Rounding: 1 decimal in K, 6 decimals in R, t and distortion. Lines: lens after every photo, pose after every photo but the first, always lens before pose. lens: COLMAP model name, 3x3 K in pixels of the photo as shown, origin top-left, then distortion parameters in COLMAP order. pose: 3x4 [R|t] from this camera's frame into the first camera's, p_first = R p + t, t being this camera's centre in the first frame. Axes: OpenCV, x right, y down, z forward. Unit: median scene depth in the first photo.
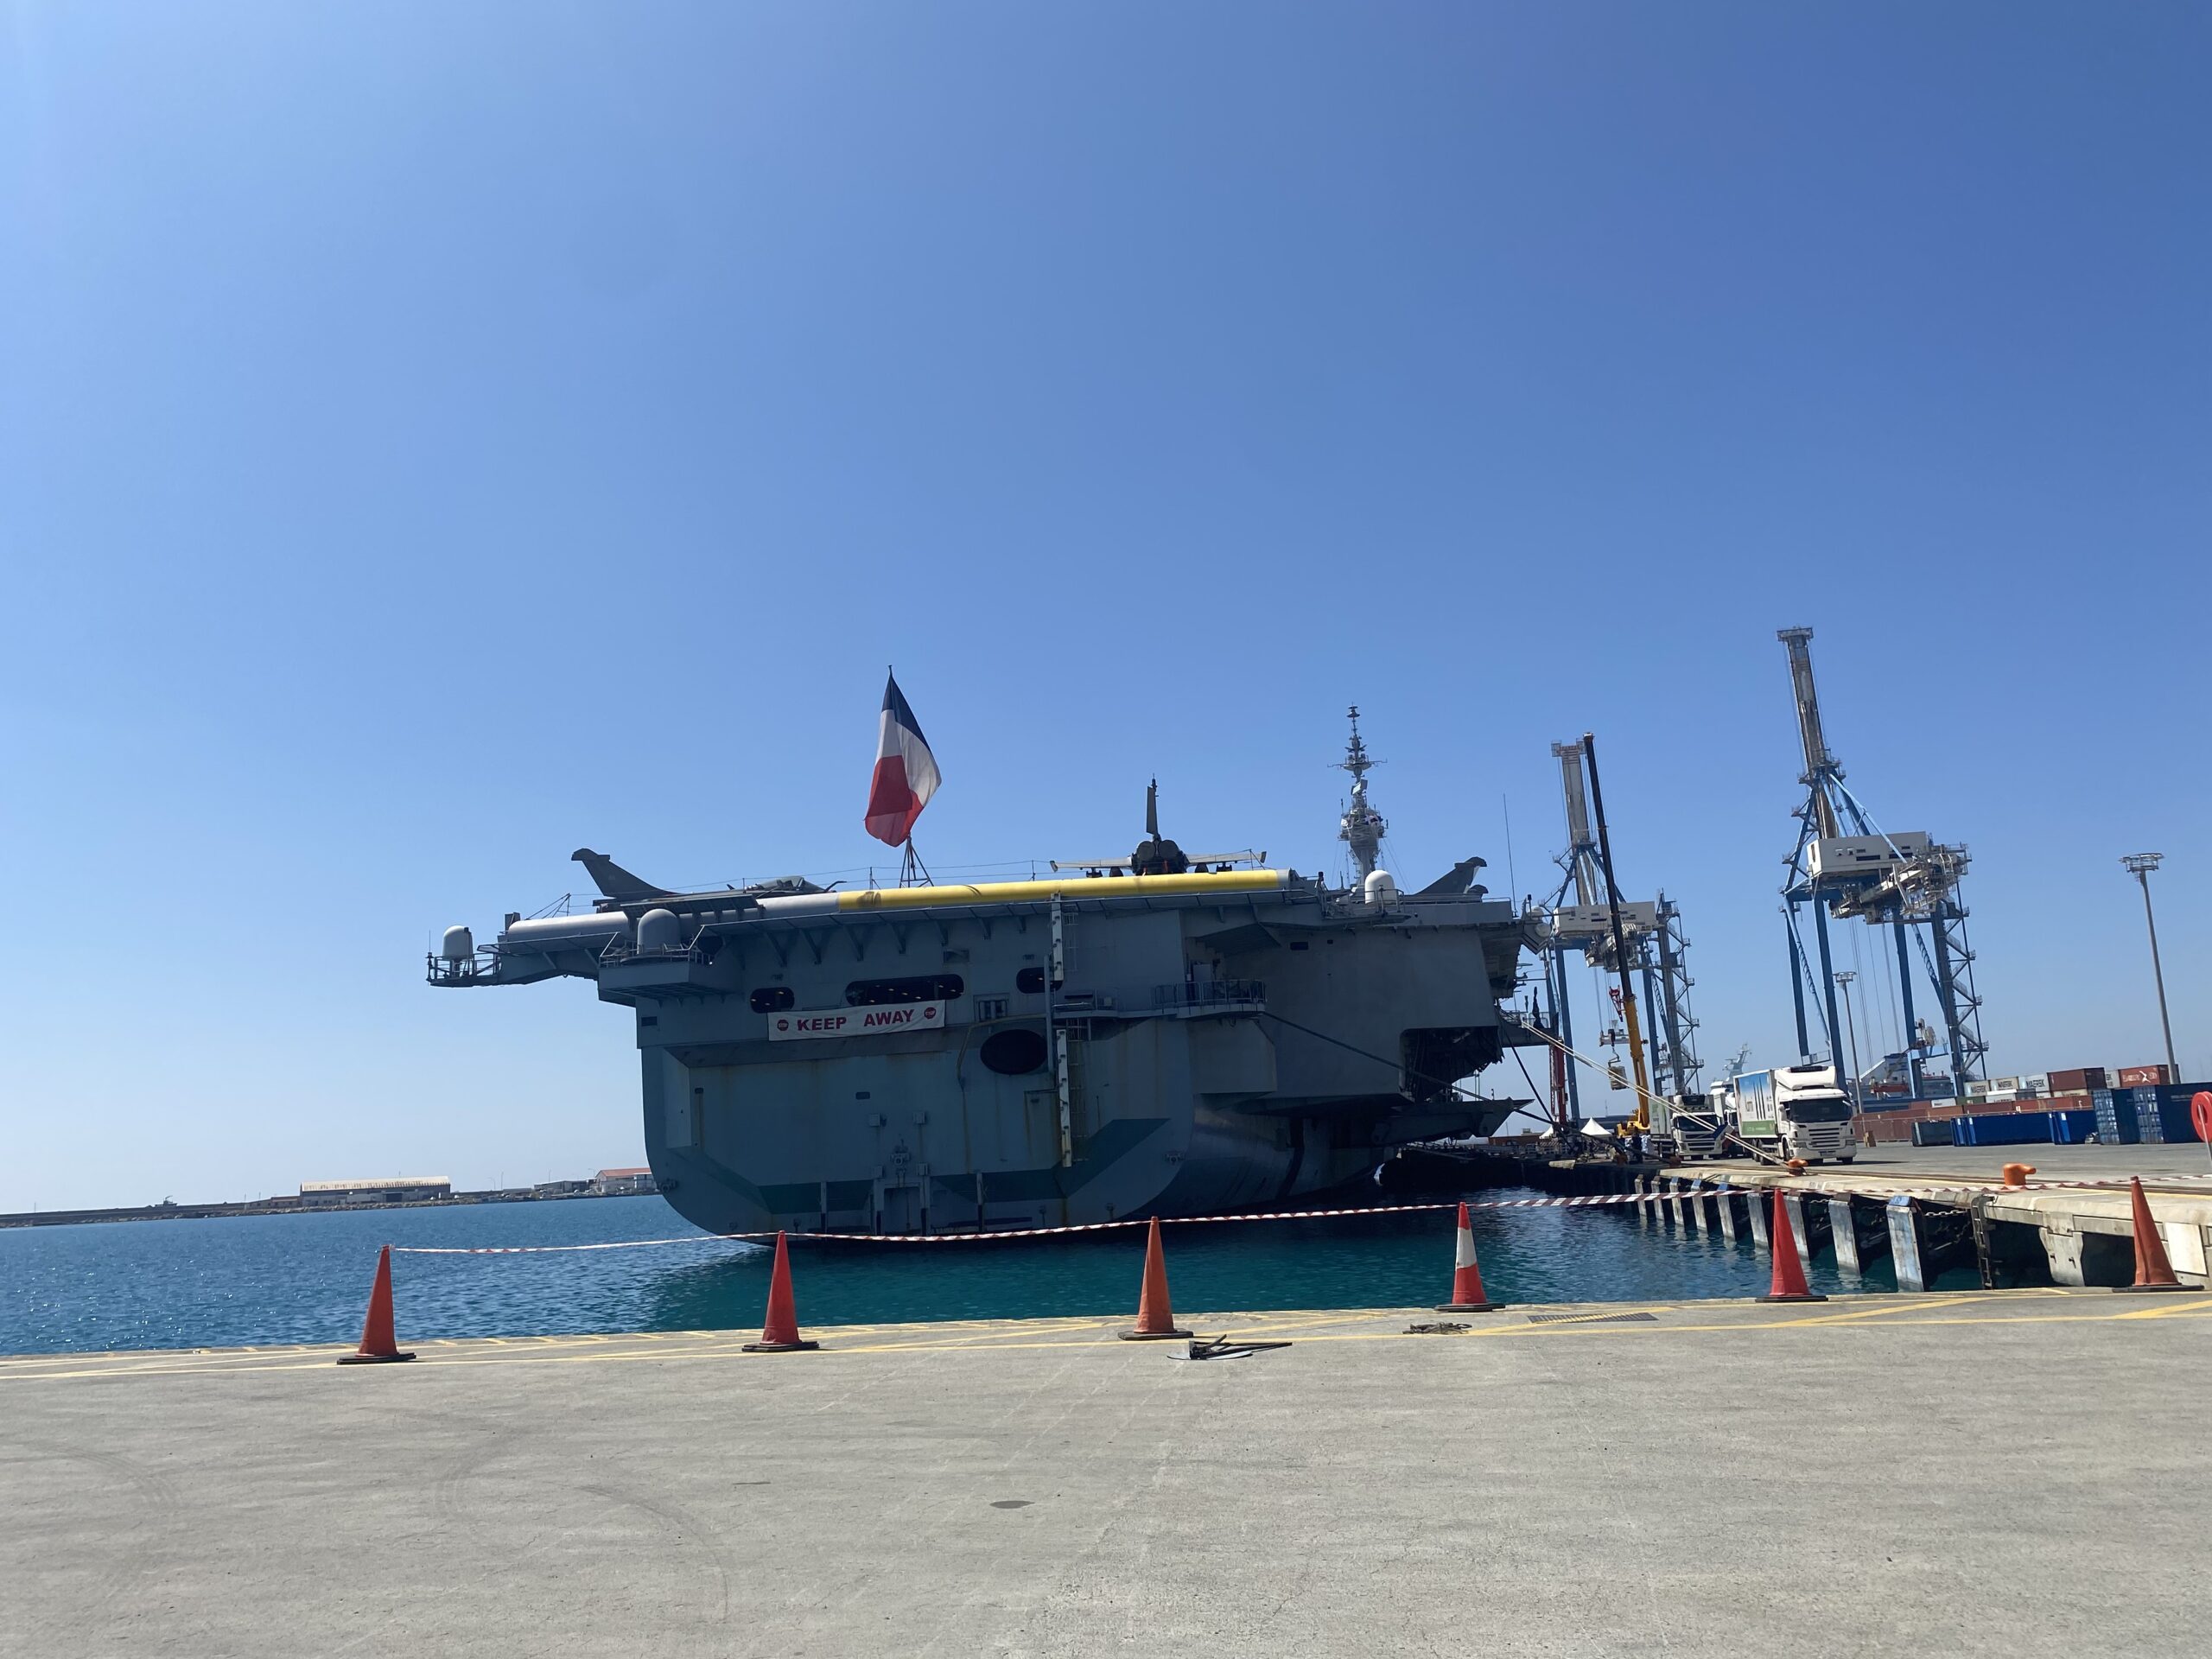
lens RADIAL K [[1593.4, 0, 1106.0], [0, 1593.4, 829.5], [0, 0, 1]] dist [0.126056, -0.133332]
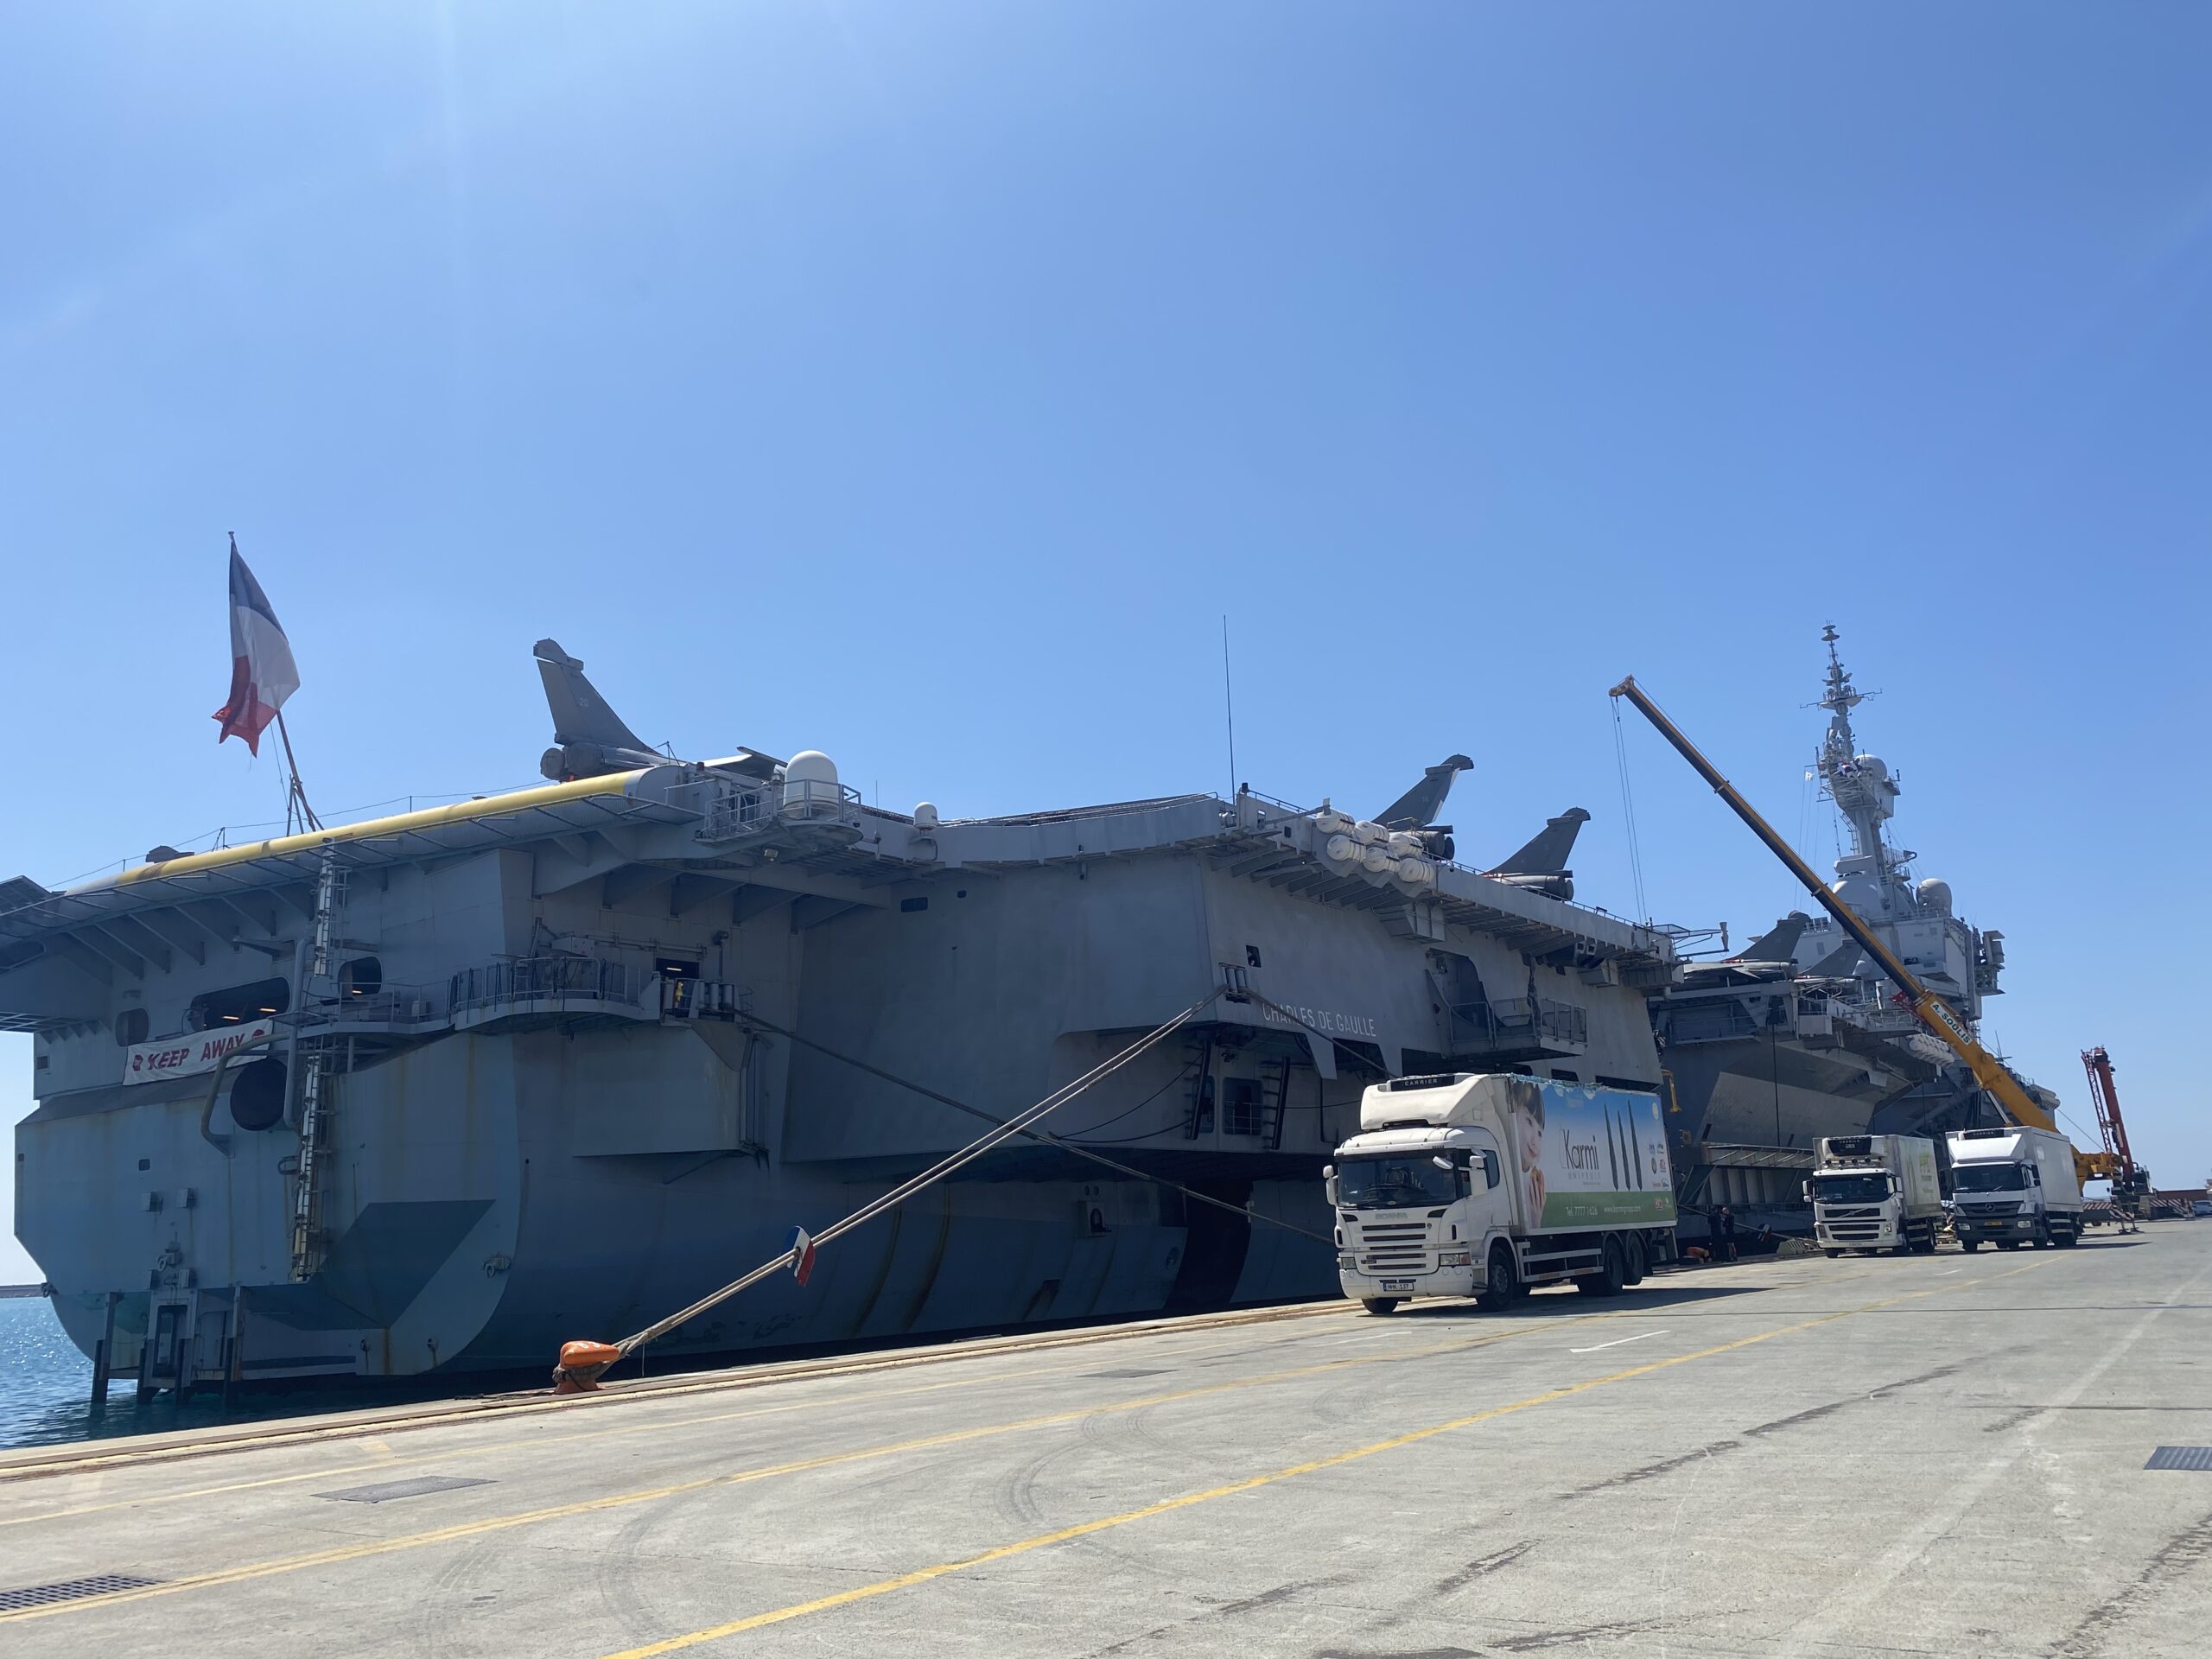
lens RADIAL K [[1593.4, 0, 1106.0], [0, 1593.4, 829.5], [0, 0, 1]] dist [0.126056, -0.133332]
pose [[0.911022, -0.086291, -0.403229, 0.484349], [0.076323, 0.996250, -0.040759, 0.082786], [0.405234, 0.006357, 0.914191, 0.521280]]
